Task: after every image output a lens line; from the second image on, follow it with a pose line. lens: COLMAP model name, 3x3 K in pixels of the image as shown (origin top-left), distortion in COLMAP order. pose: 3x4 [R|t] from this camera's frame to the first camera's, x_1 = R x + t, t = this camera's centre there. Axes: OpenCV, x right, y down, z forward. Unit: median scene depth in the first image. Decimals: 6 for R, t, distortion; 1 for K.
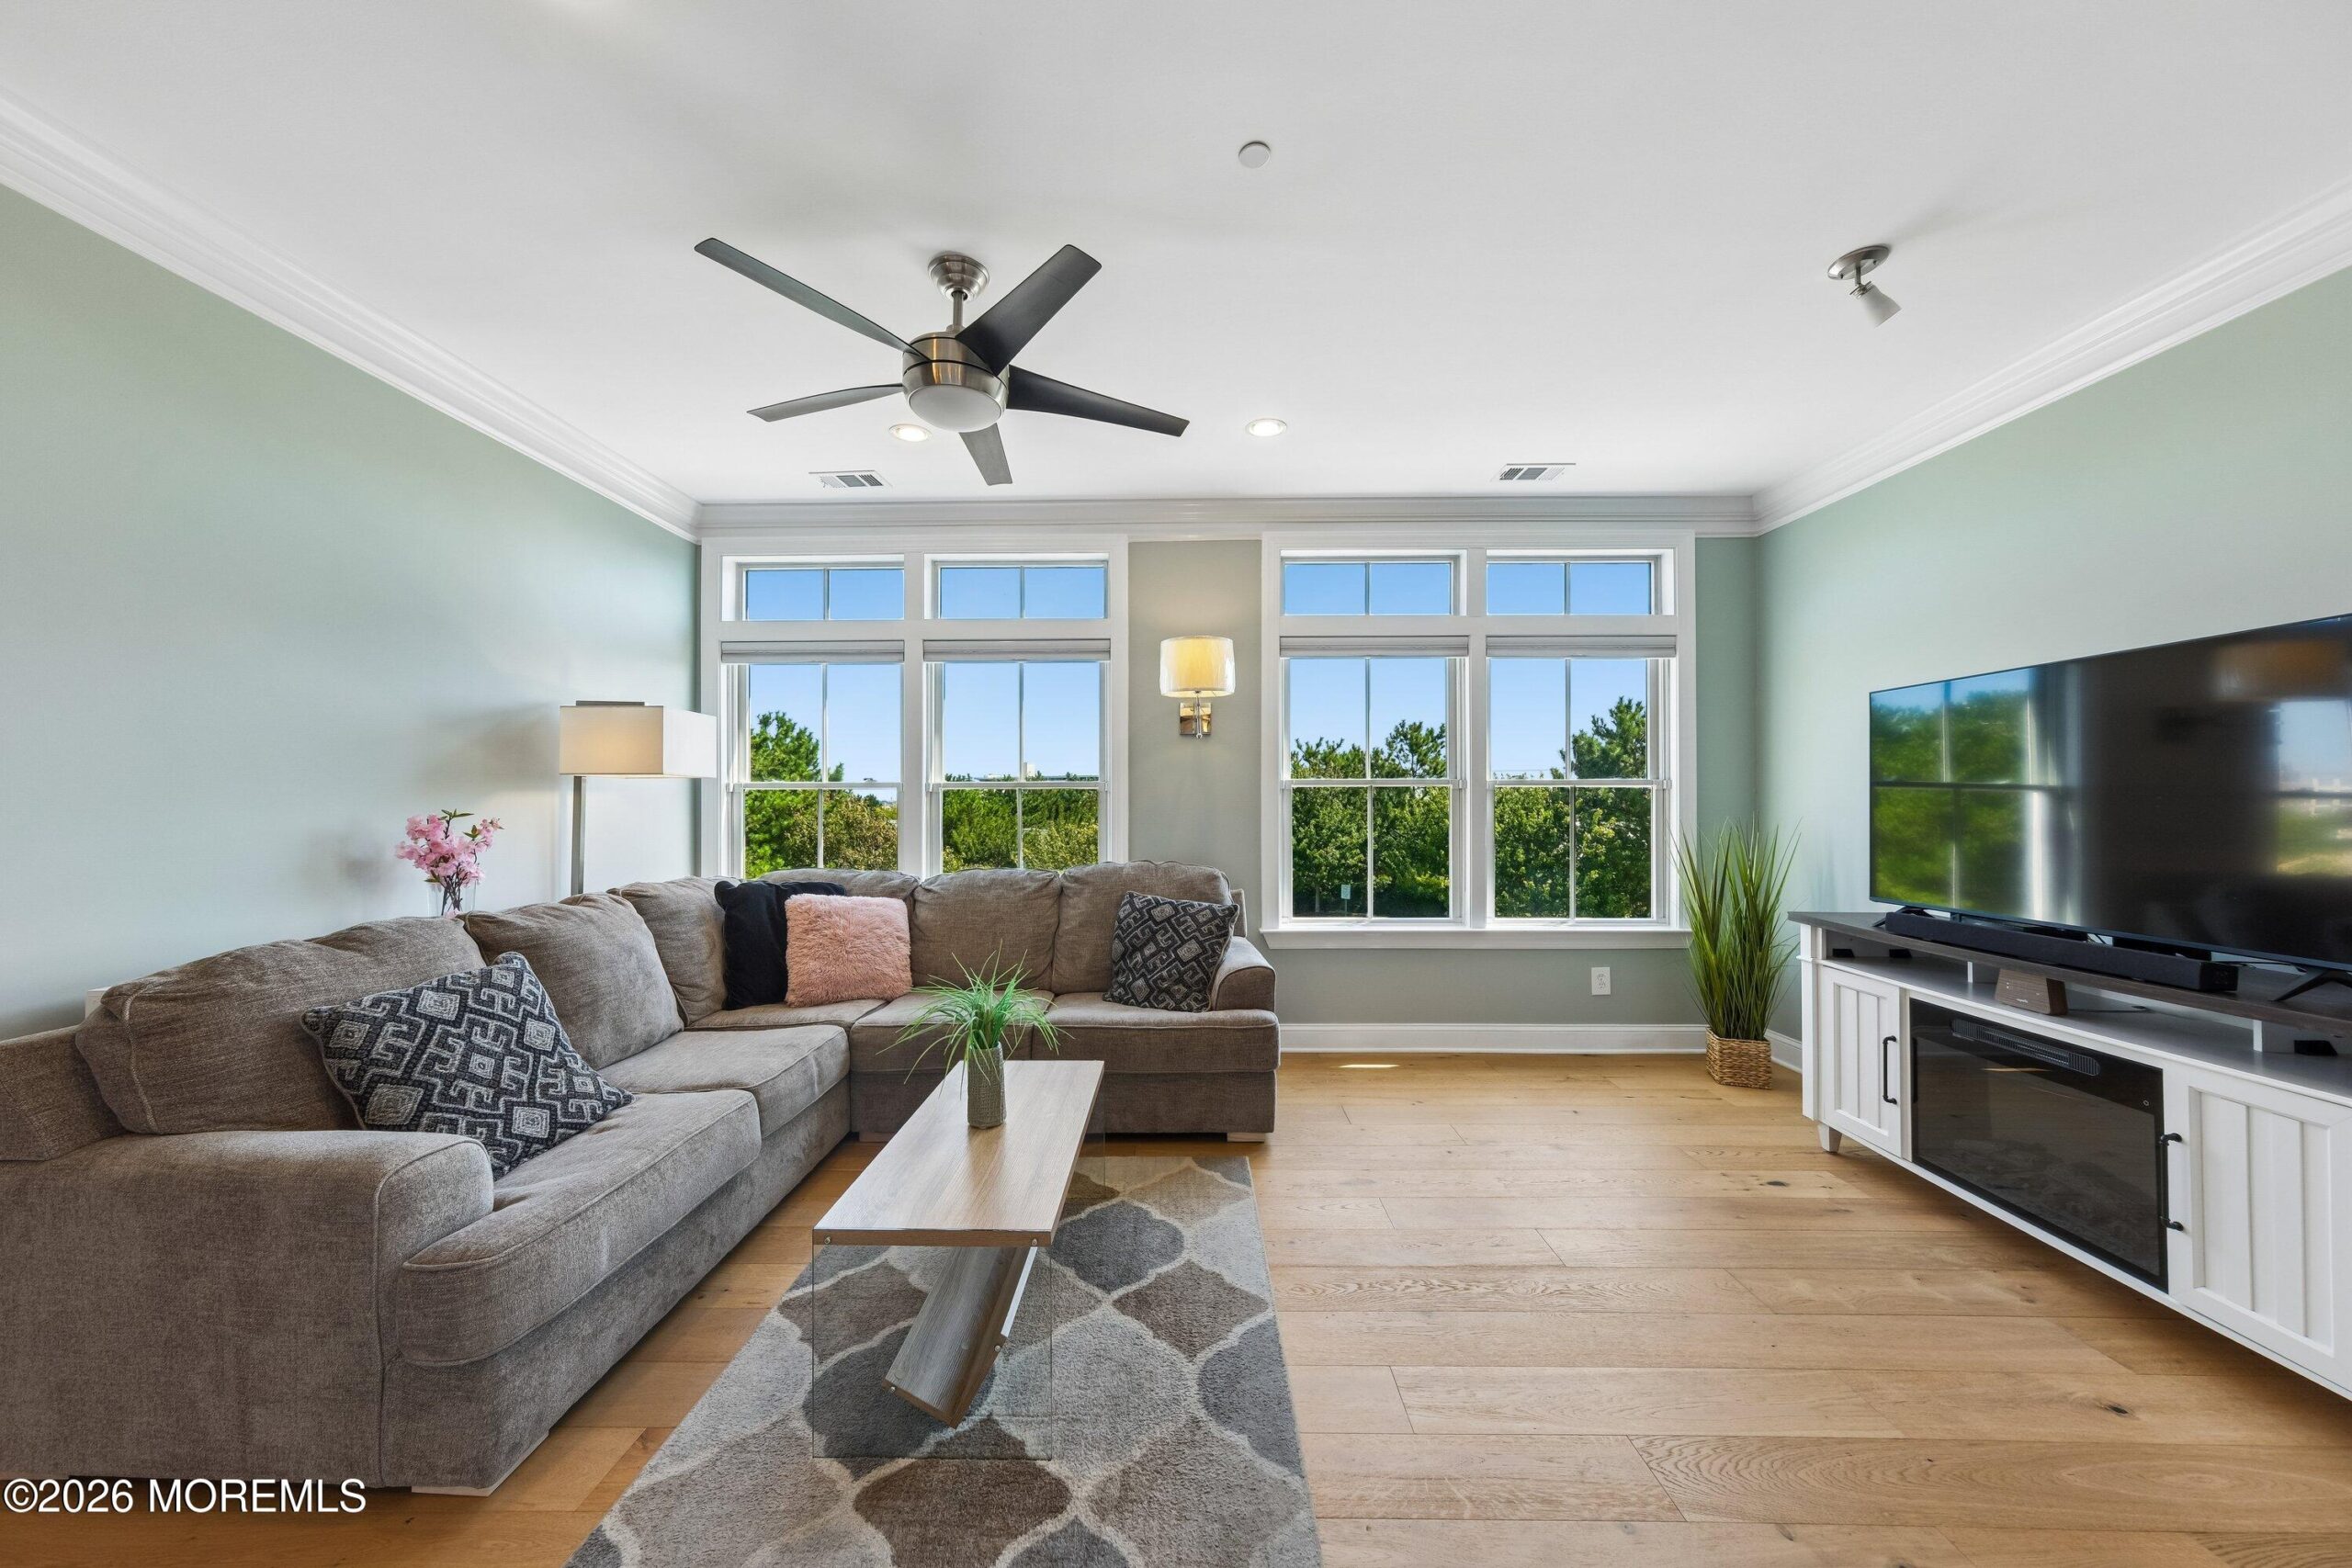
lens RADIAL K [[837.1, 0, 1170.0], [0, 837.1, 794.0], [0, 0, 1]] dist [0.001994, 0.000644]
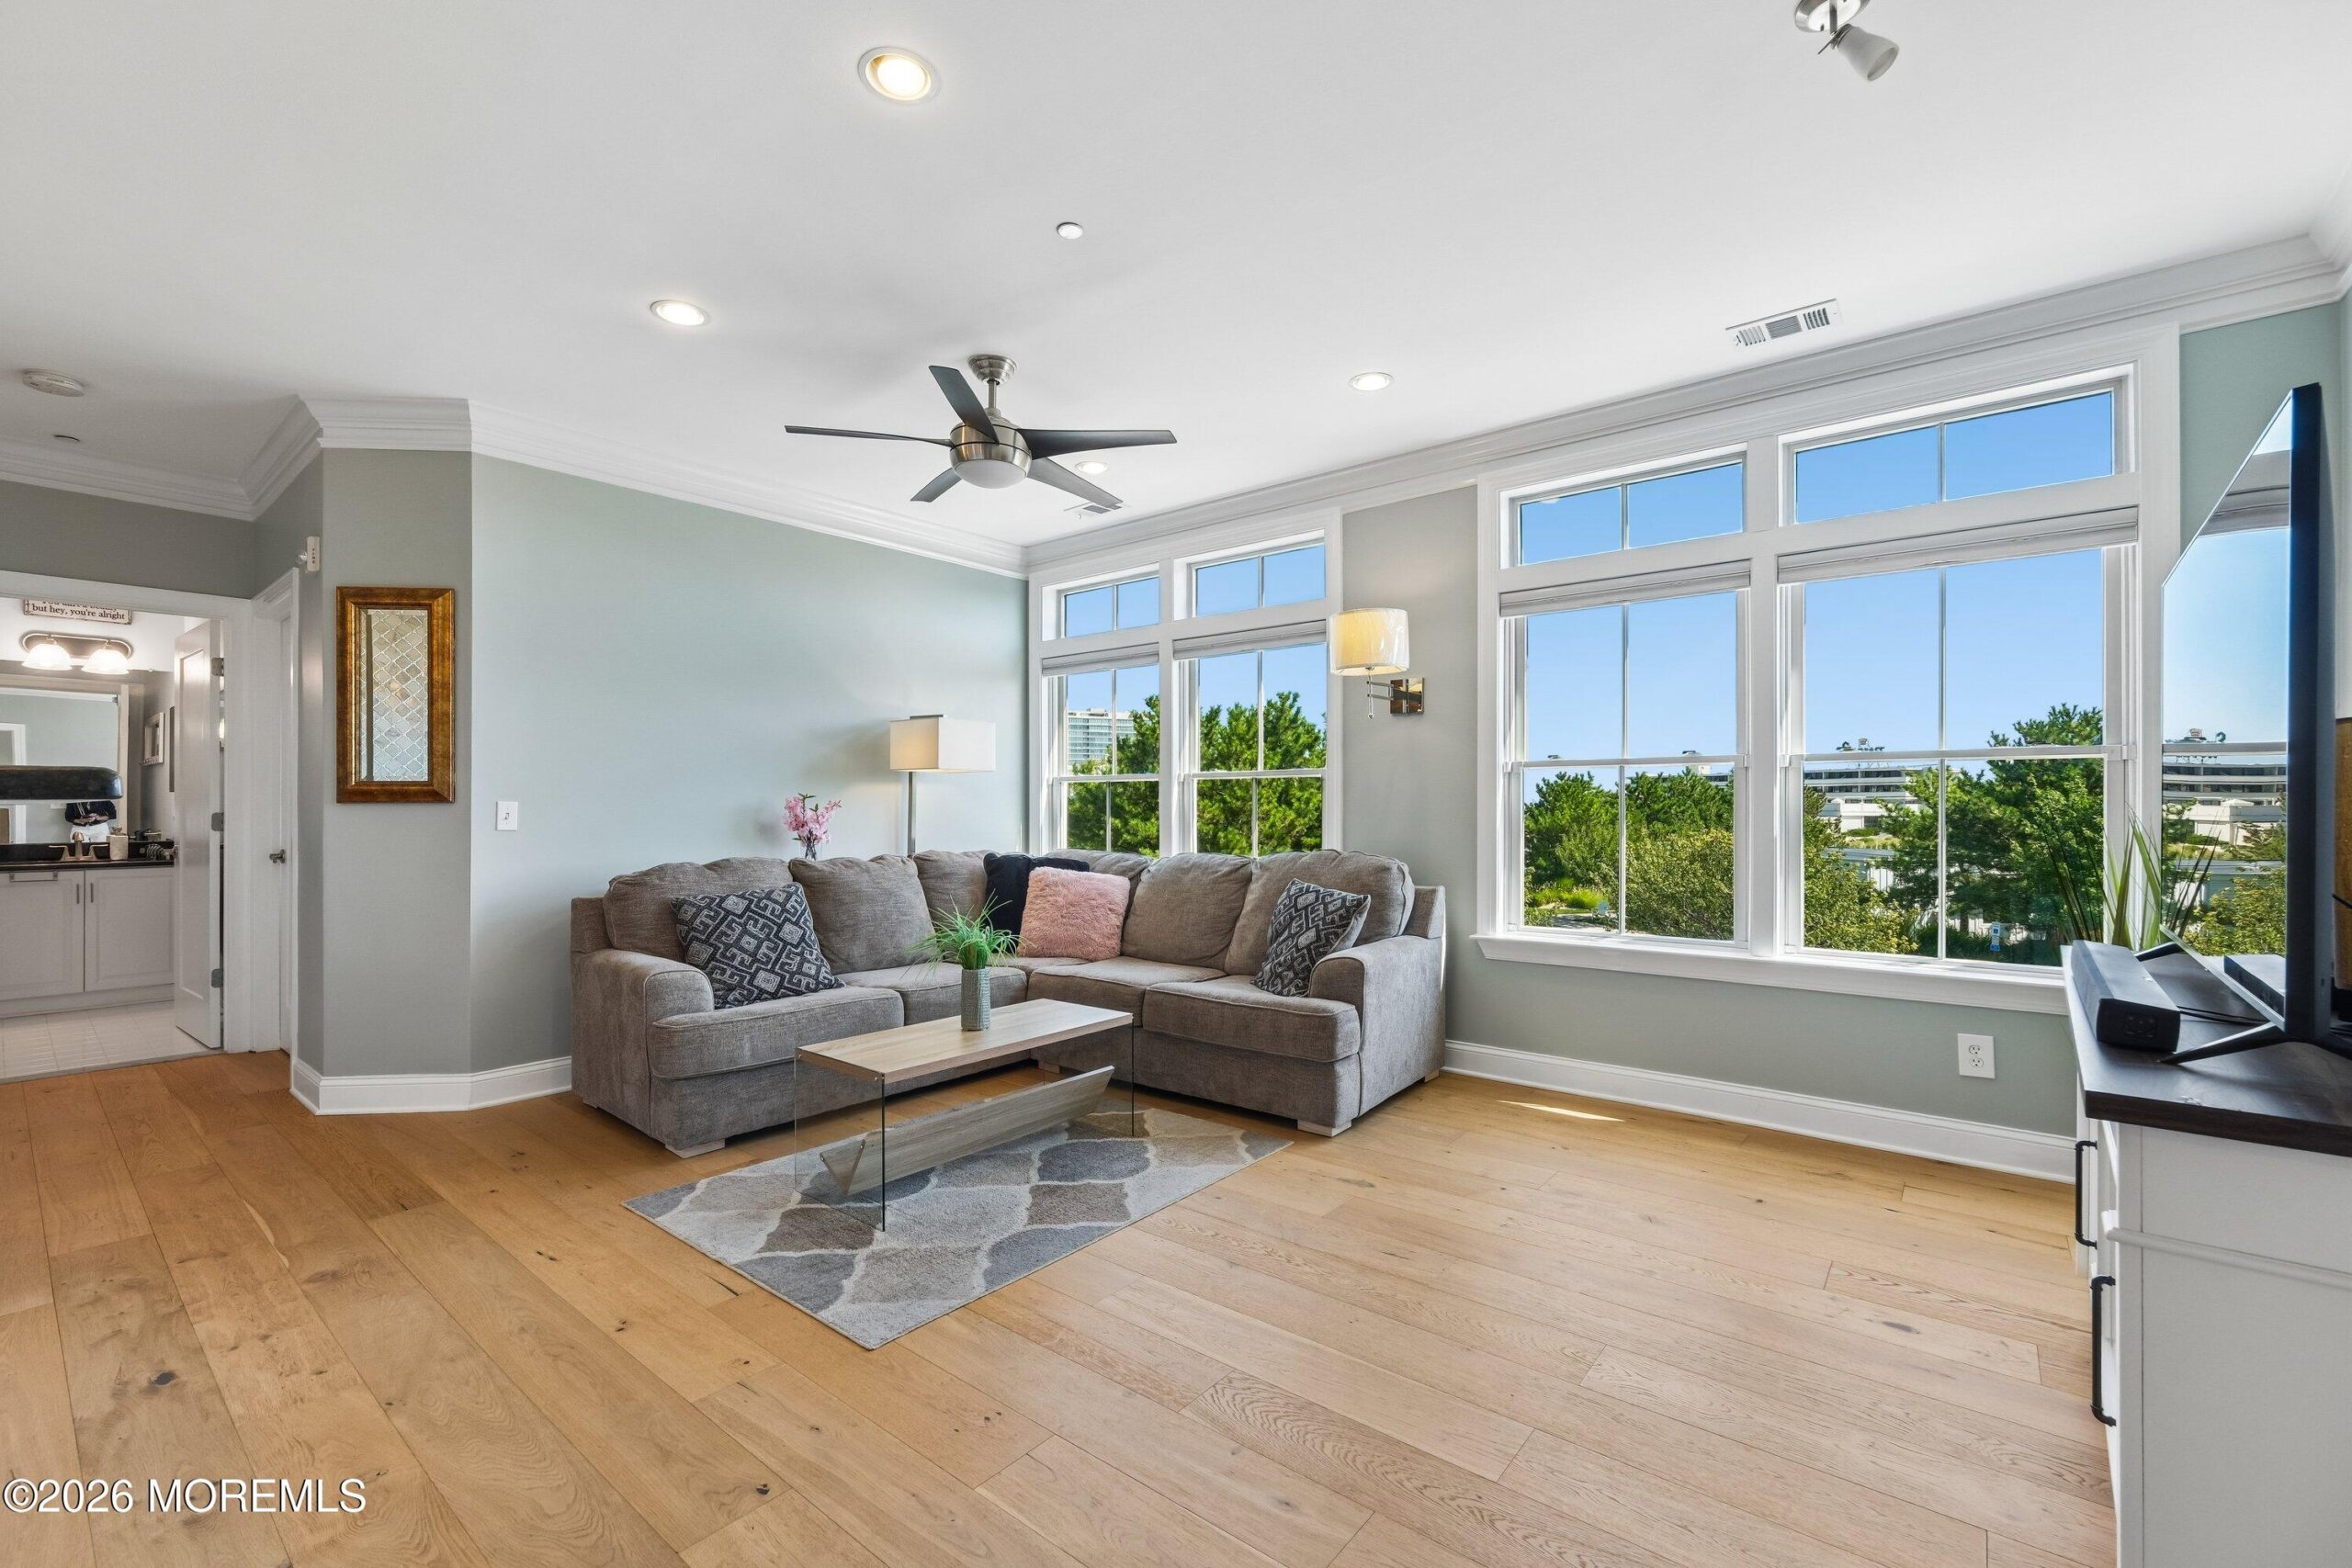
lens RADIAL K [[1015.4, 0, 1153.8], [0, 1015.4, 800.3], [0, 0, 1]] dist [-0.003488, 0.001398]
pose [[0.769227, -0.002647, -0.638970, 0.807565], [0.004347, 0.999990, 0.001091, 0.030966], [0.638961, -0.003616, 0.769231, -0.026351]]
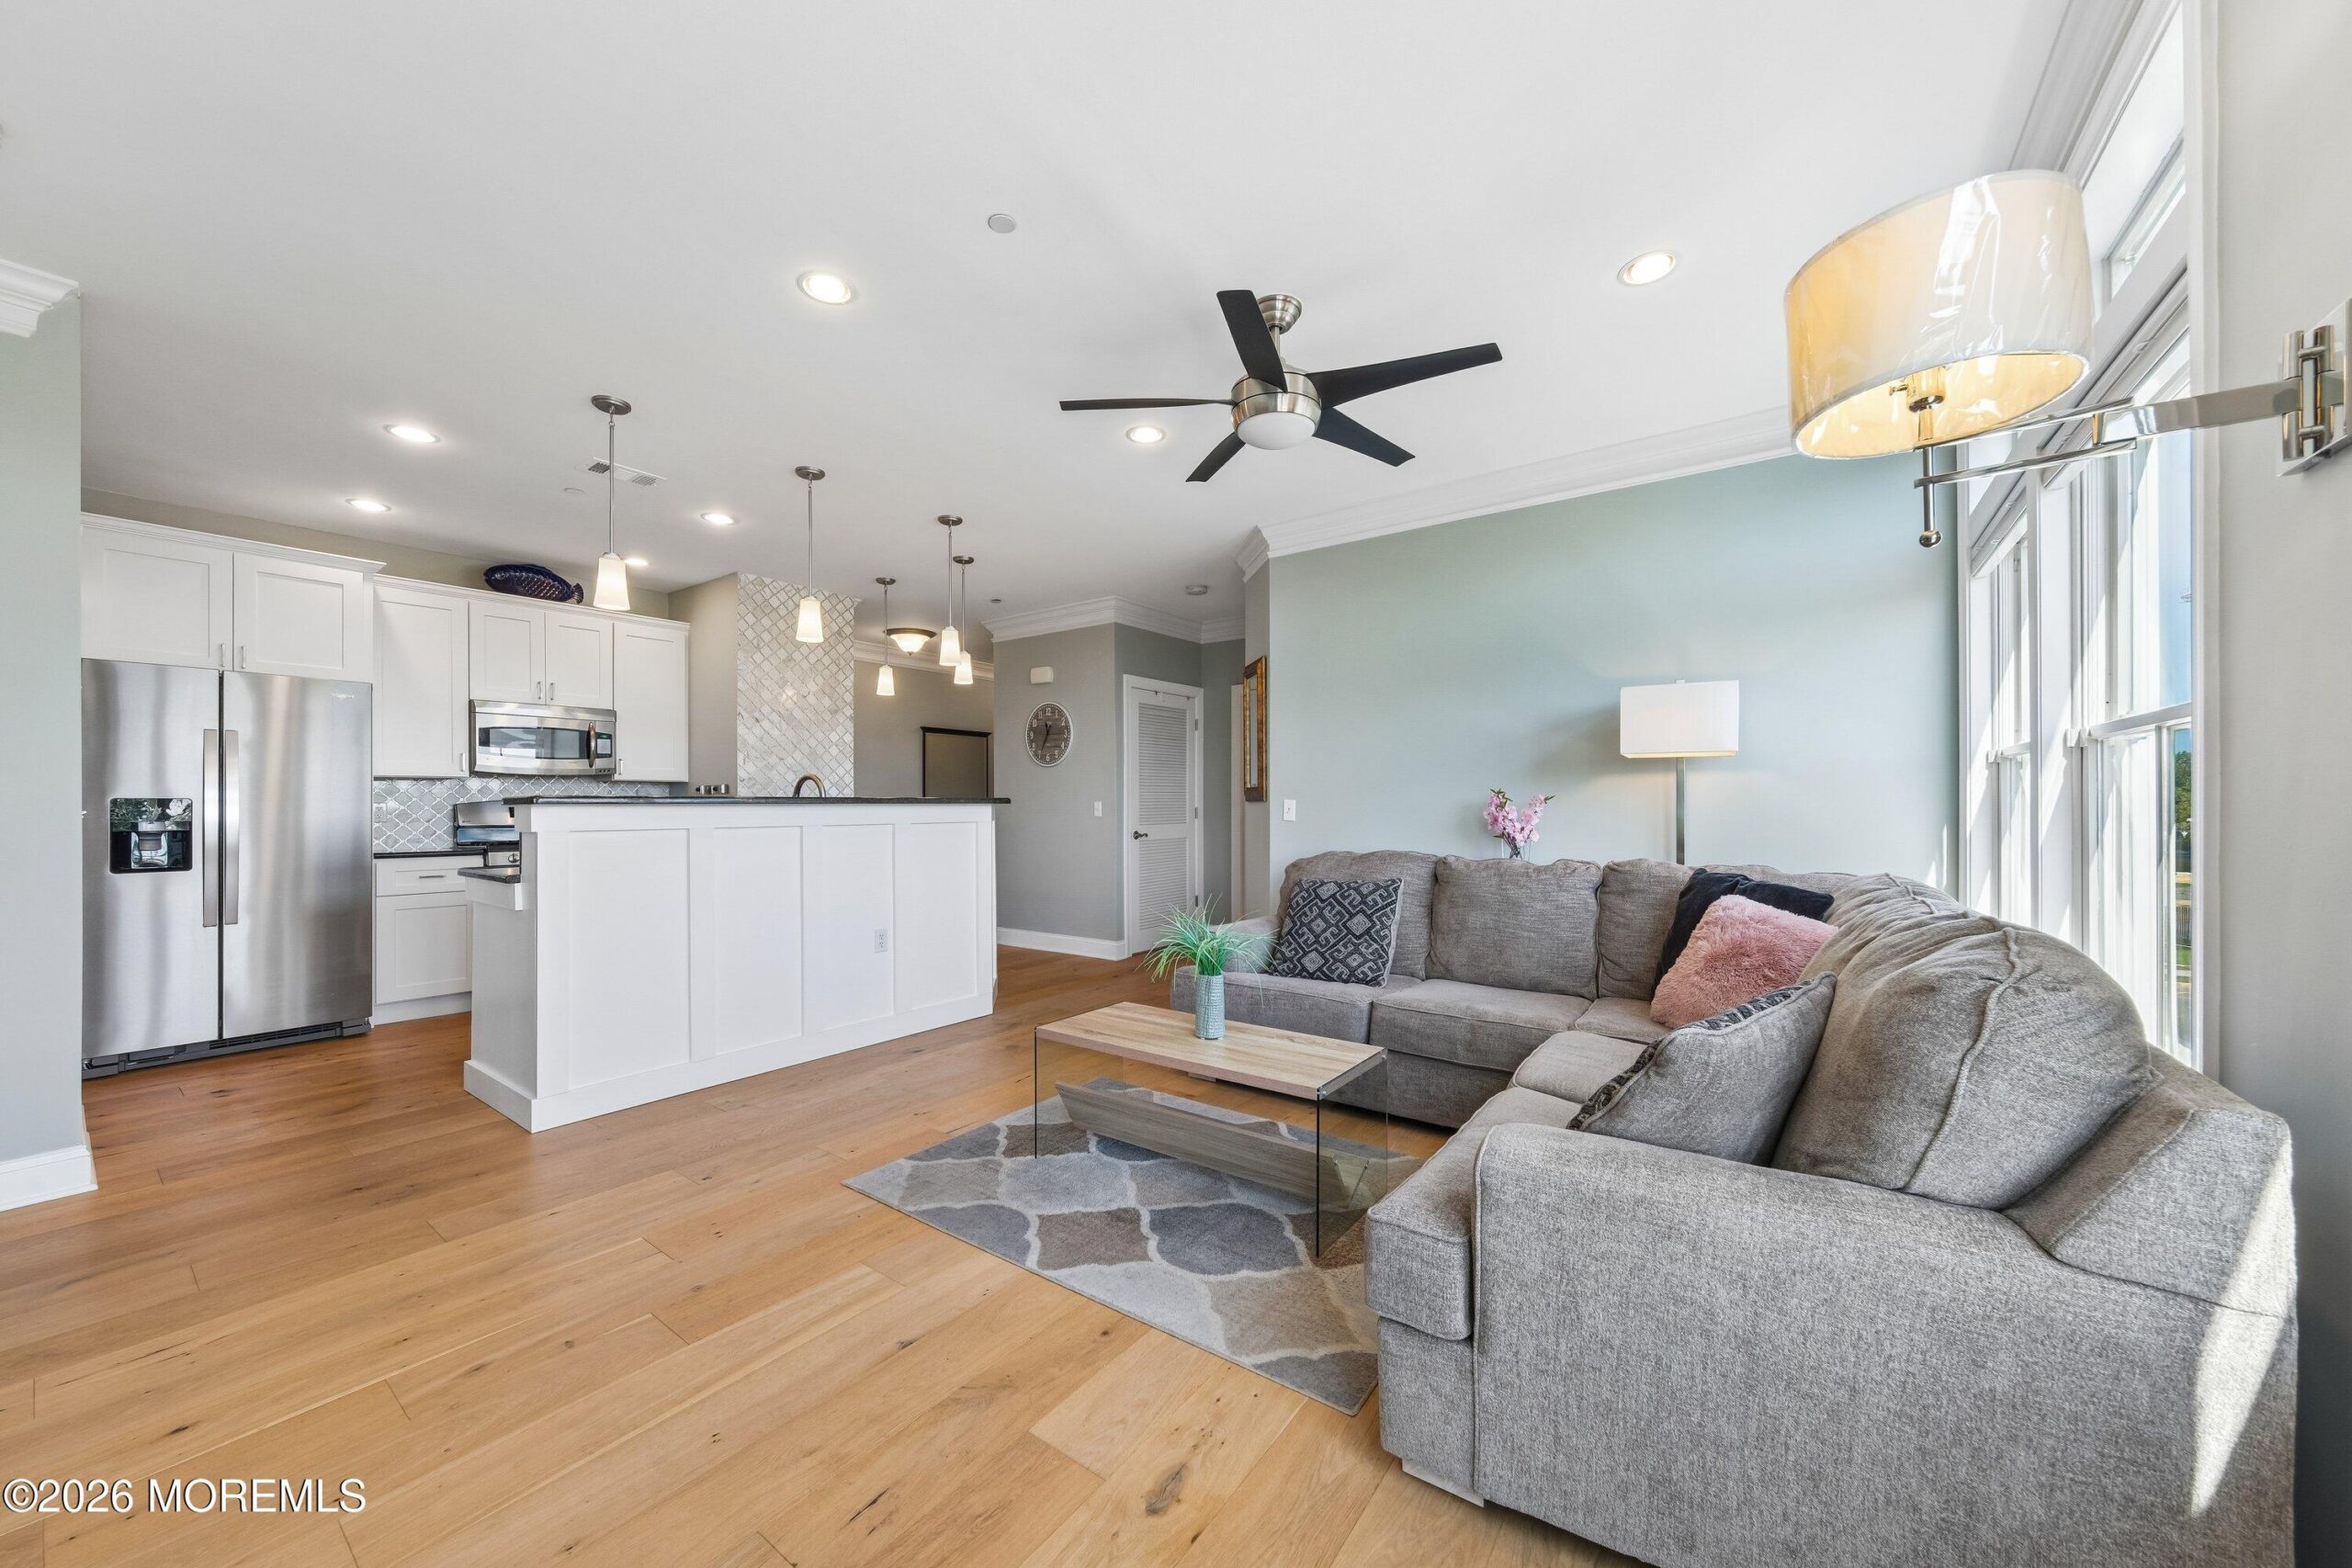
lens RADIAL K [[837.1, 0, 1144.6], [0, 837.1, 800.0], [0, 0, 1]] dist [0.001994, 0.000644]
pose [[-0.603582, -0.002995, -0.797295, 0.666955], [0.009919, 0.999887, -0.011264, 0.045988], [0.797239, -0.014707, -0.603484, 1.351641]]
